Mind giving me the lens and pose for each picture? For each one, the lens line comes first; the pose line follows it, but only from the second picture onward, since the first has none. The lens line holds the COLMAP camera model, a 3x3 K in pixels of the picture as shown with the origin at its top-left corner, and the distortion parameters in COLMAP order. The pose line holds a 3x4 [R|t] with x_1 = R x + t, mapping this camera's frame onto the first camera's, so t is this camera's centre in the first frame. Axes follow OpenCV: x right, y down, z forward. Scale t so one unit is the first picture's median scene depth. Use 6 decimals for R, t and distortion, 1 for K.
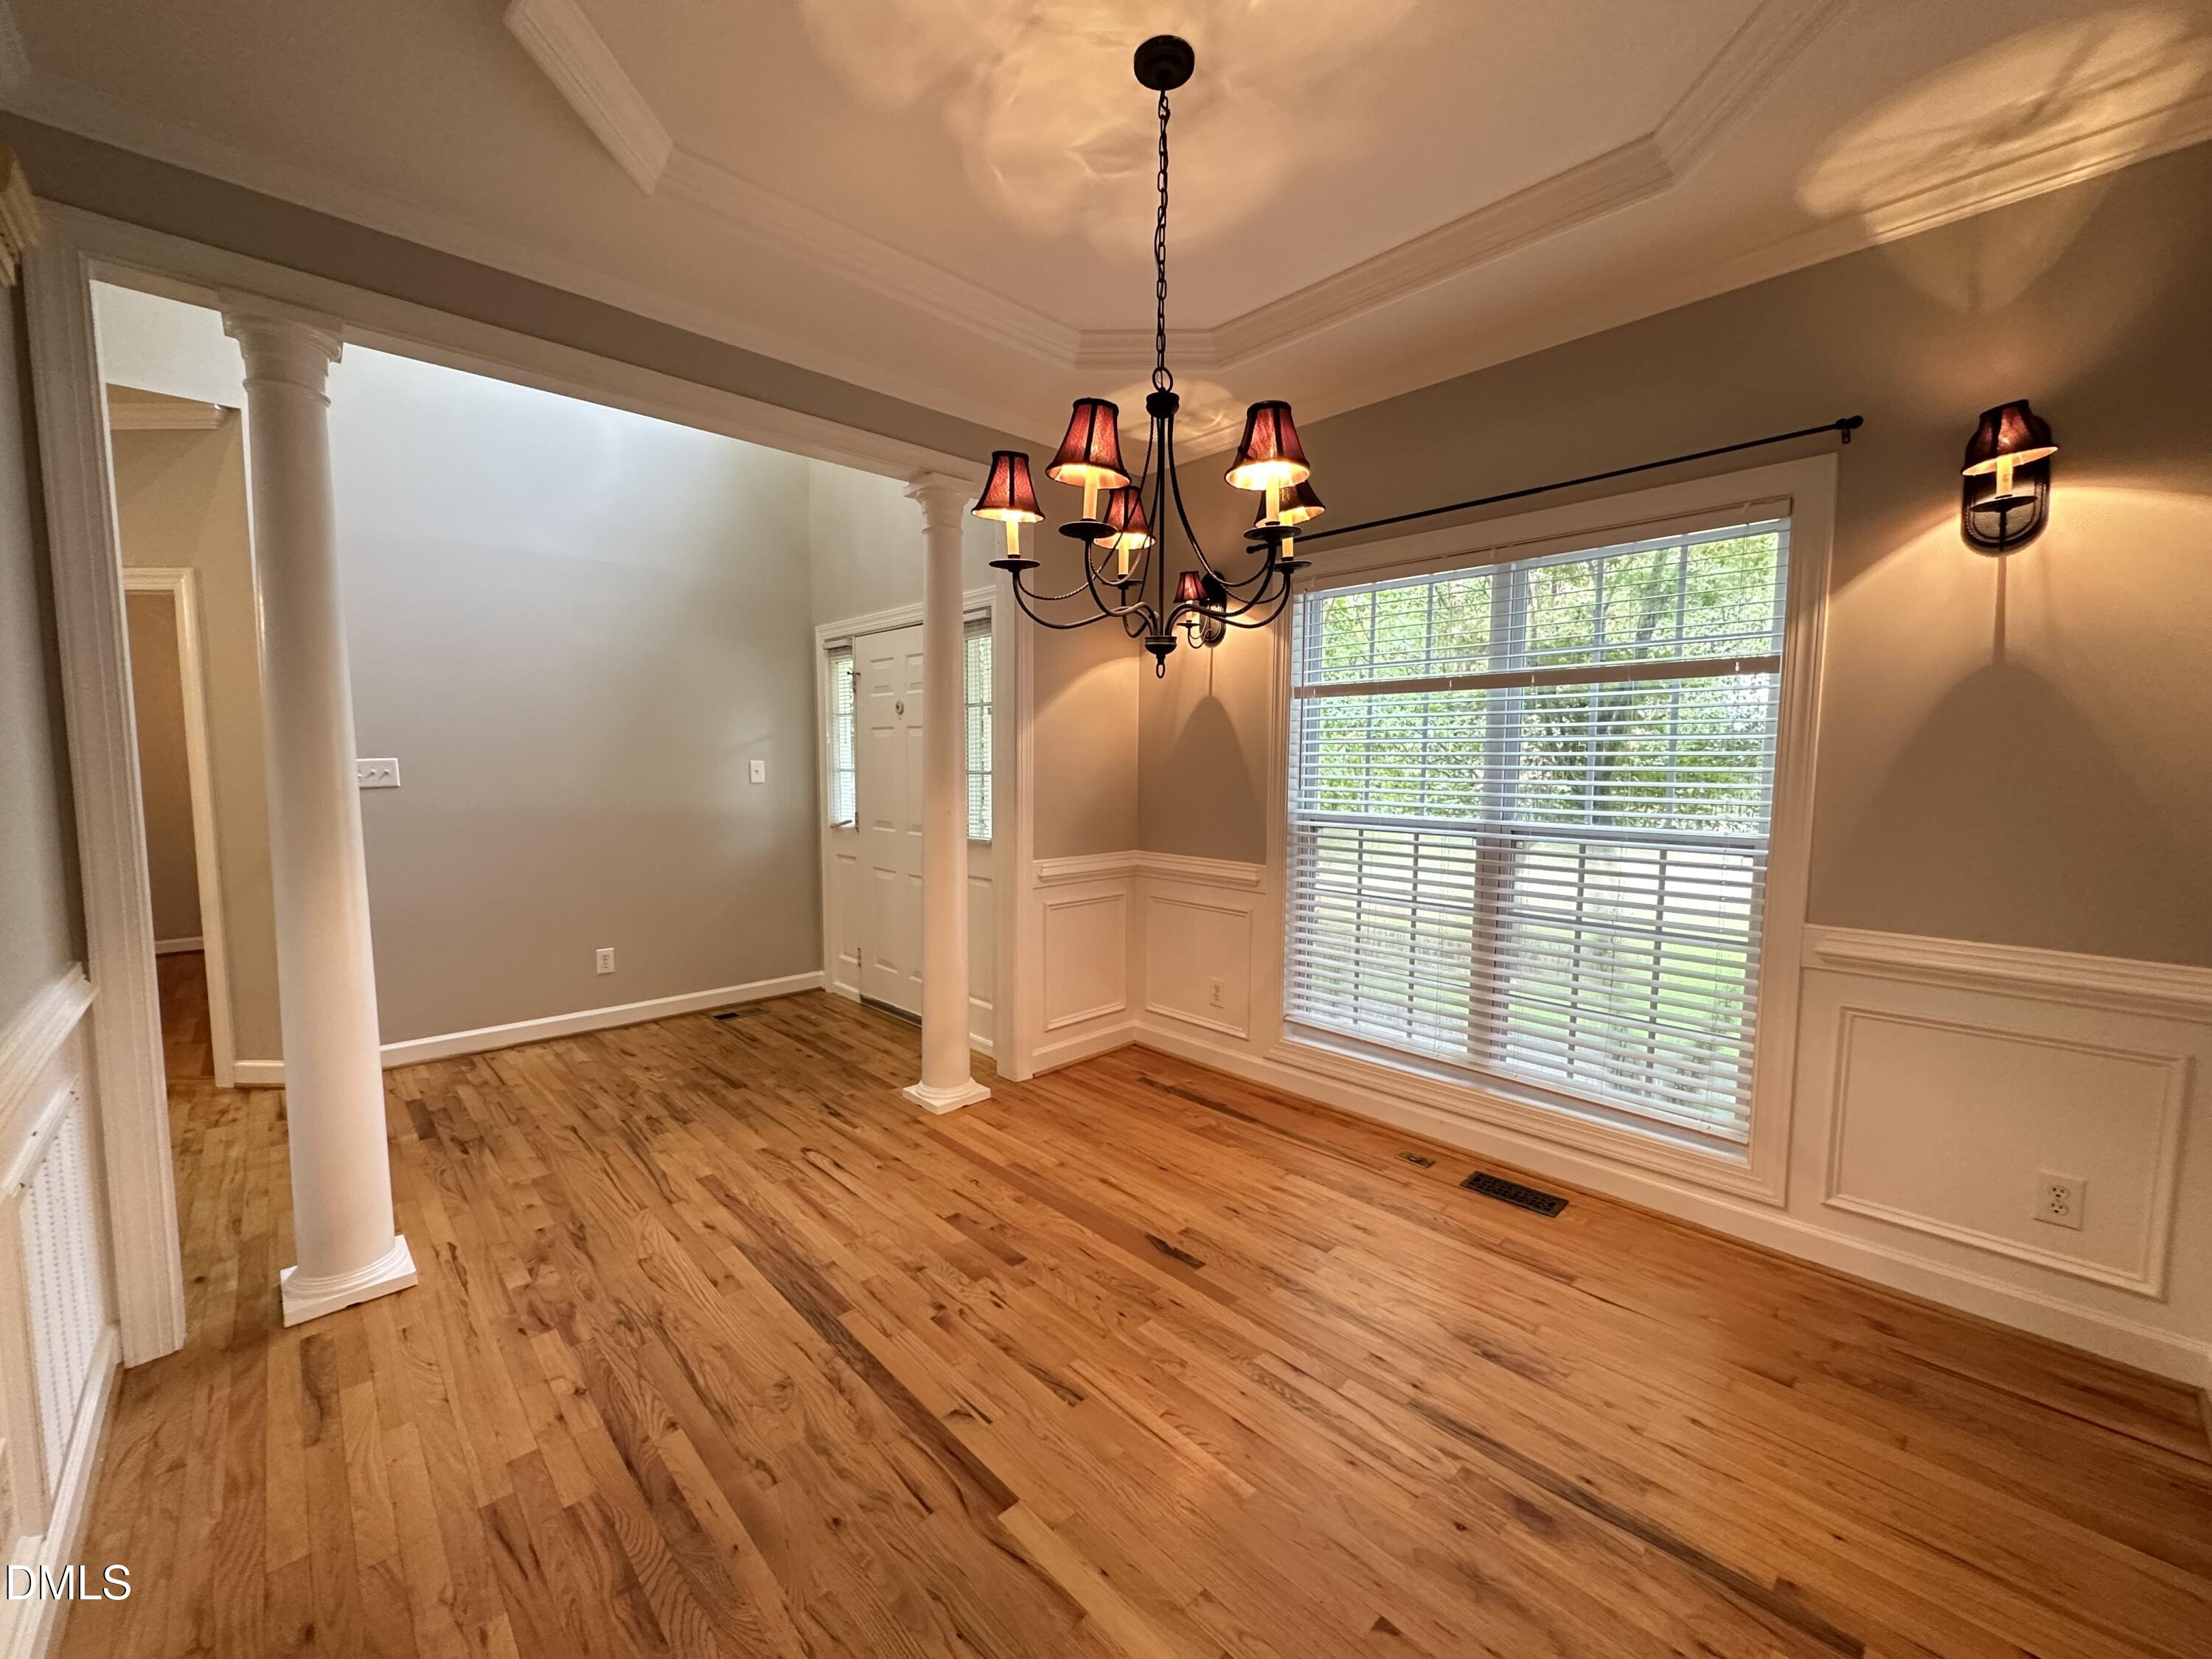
lens RADIAL K [[884.2, 0, 1101.0], [0, 884.2, 831.1], [0, 0, 1]] dist [-0.001915, 0.000155]
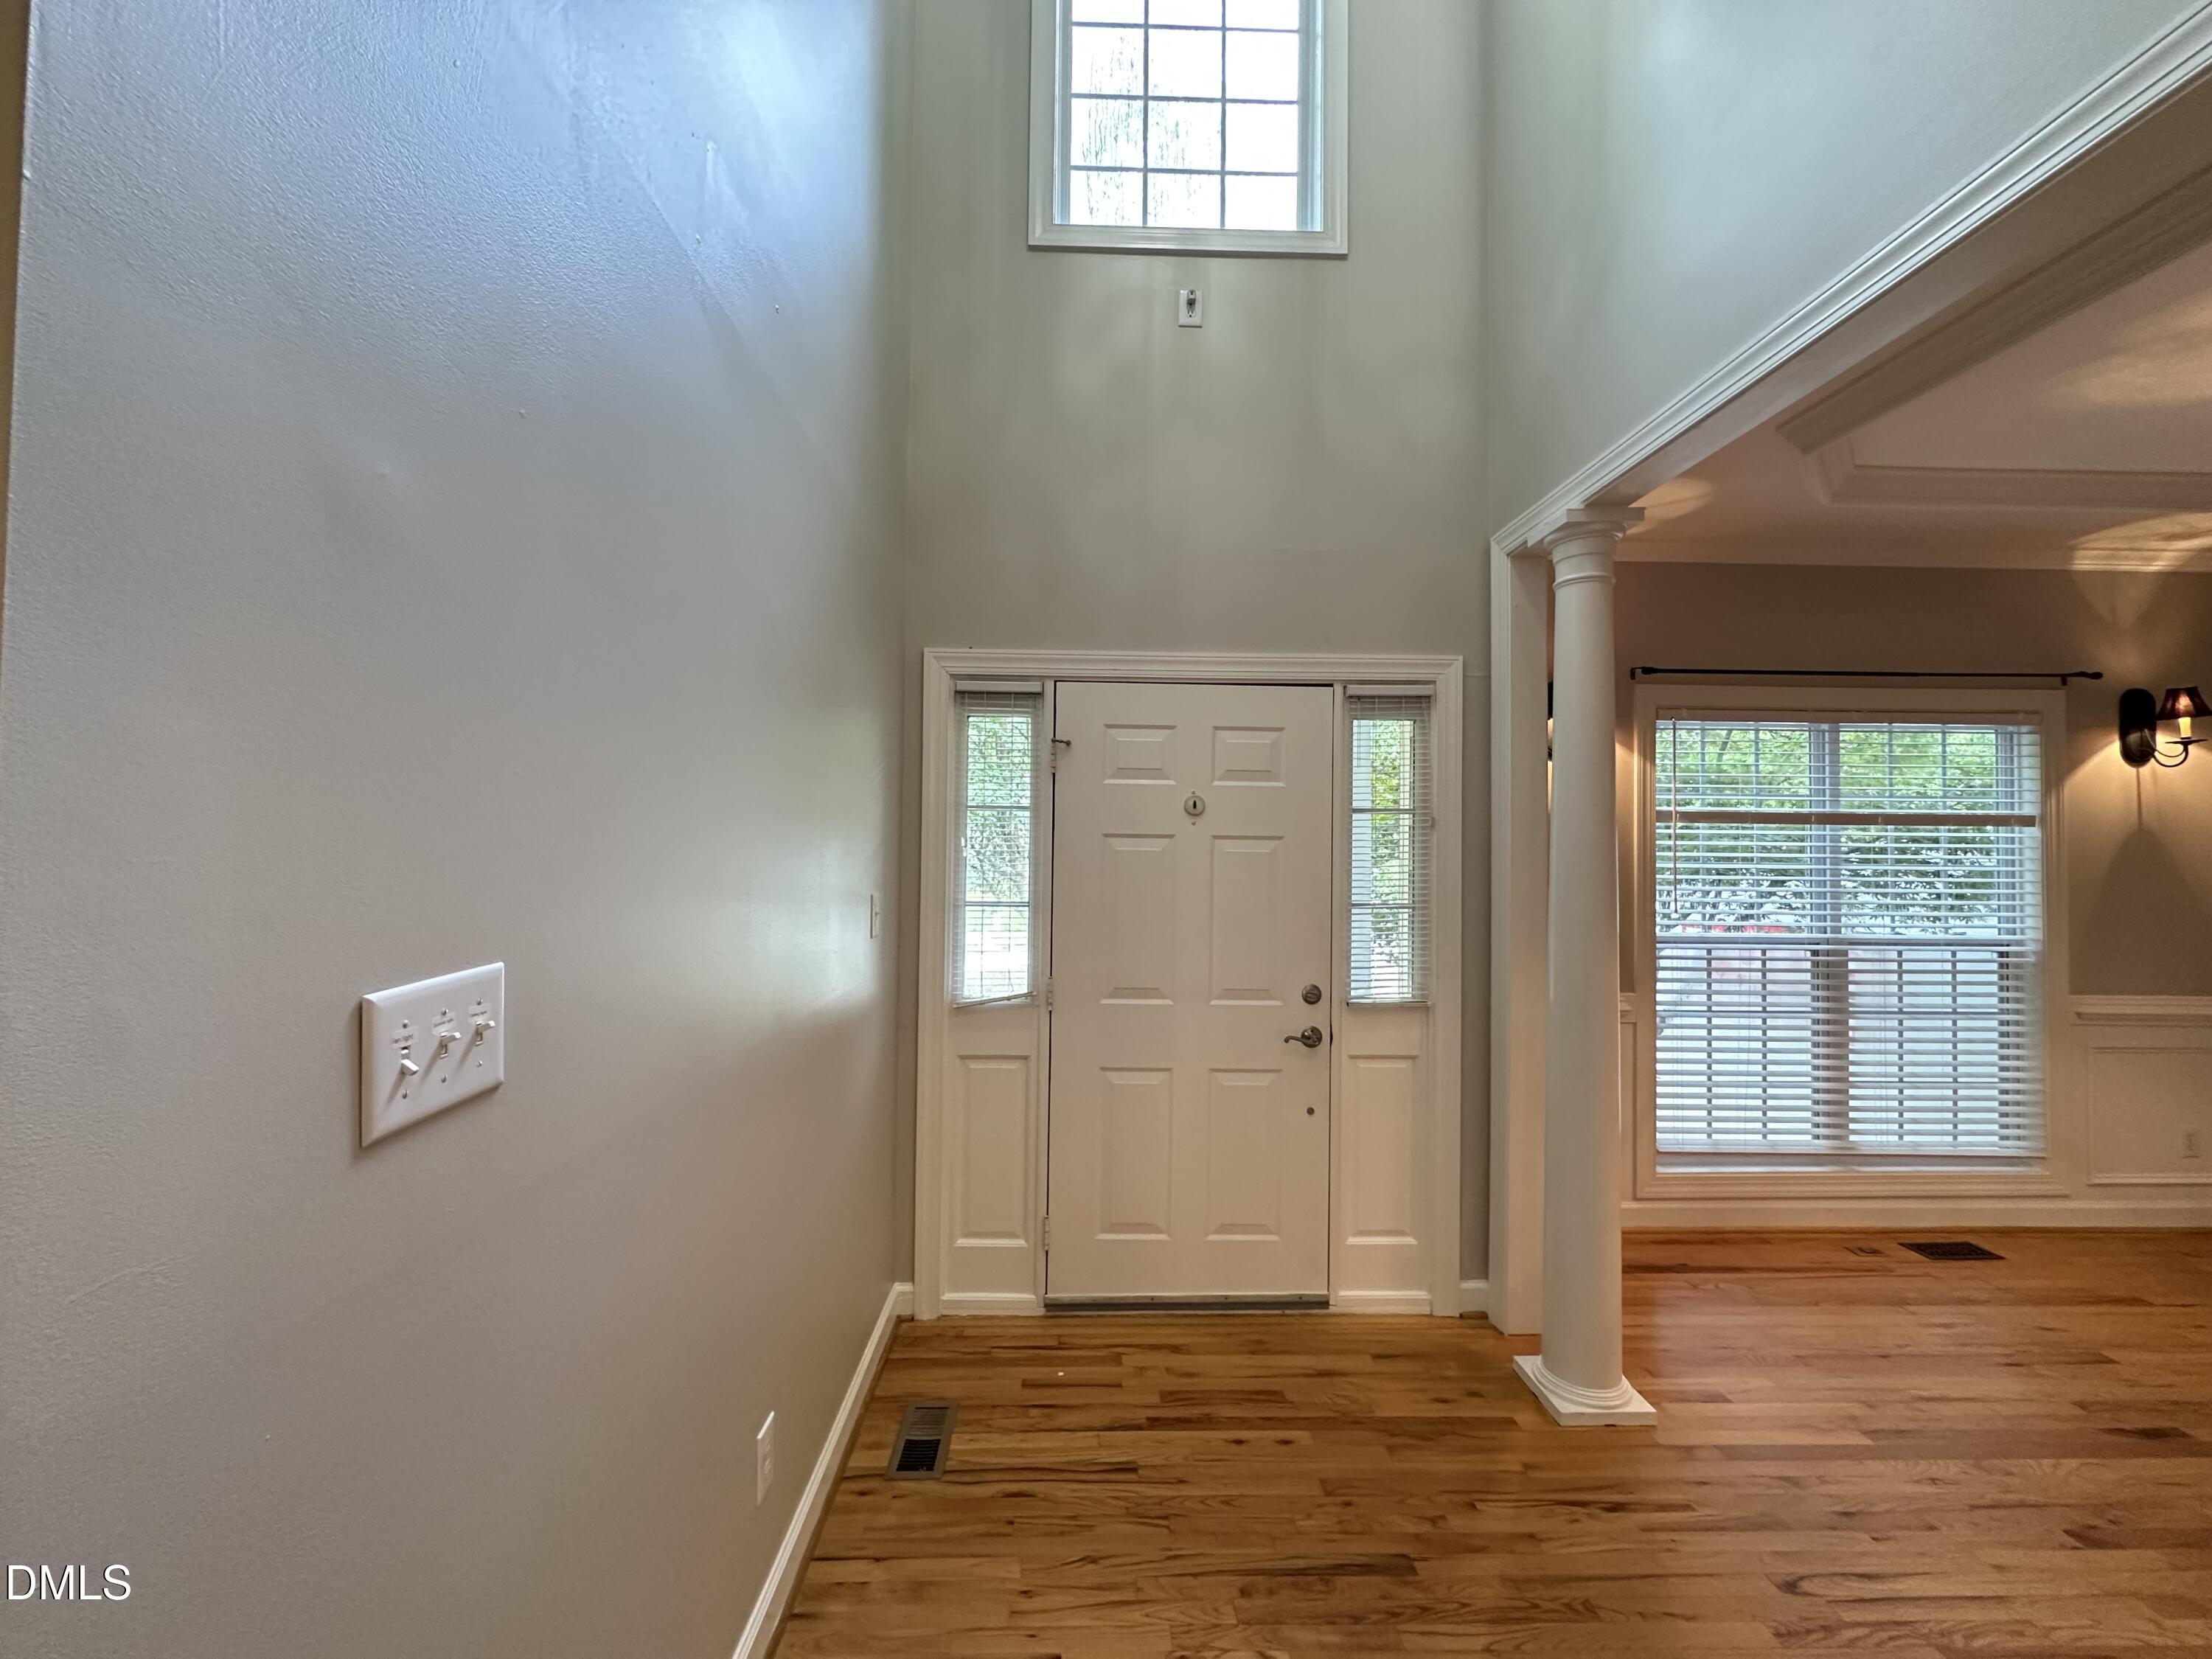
lens RADIAL K [[884.2, 0, 1101.0], [0, 884.2, 831.1], [0, 0, 1]] dist [-0.001915, 0.000155]
pose [[0.671799, 0.016992, 0.740538, -1.223321], [0.052639, 0.996114, -0.070610, -0.132459], [-0.738861, 0.086417, 0.668294, 1.030008]]
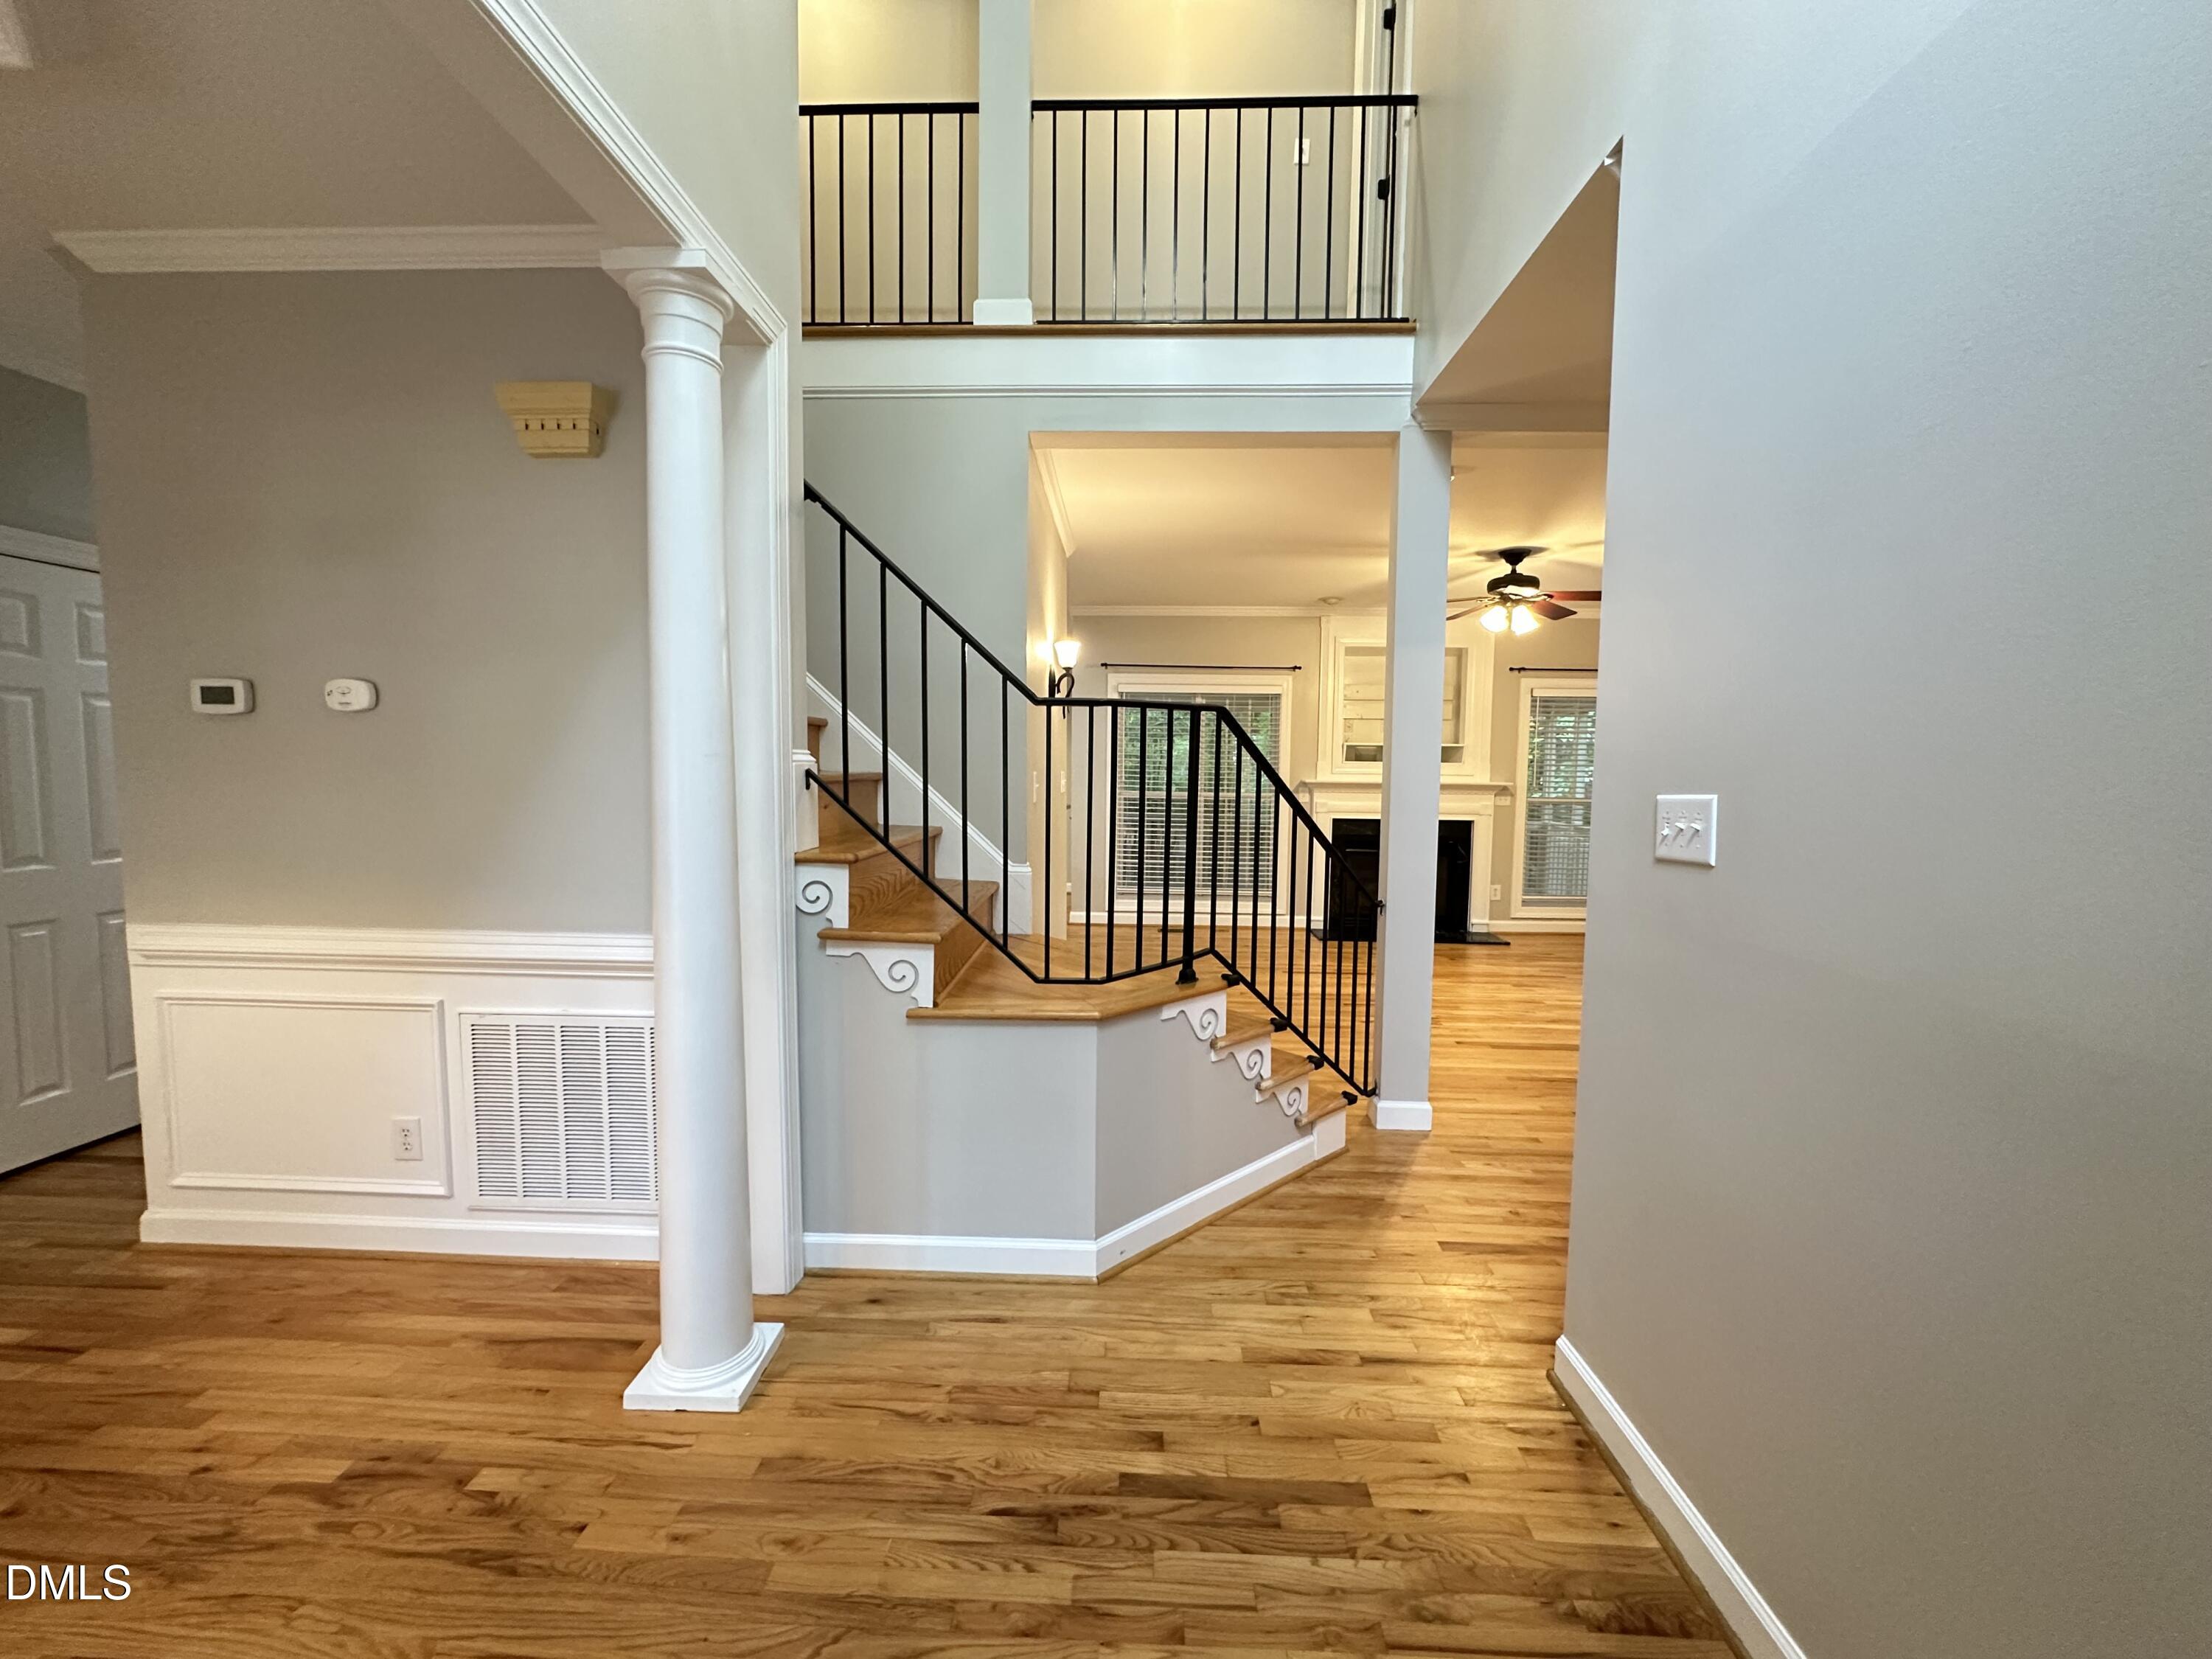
lens RADIAL K [[883.4, 0, 1095.8], [0, 883.4, 831.6], [0, 0, 1]] dist [0.000353, 0.001156]
pose [[-0.718158, 0.043656, -0.694509, -0.456869], [-0.071525, 0.988114, 0.136073, -0.144407], [0.692194, 0.147397, -0.706499, 1.544600]]
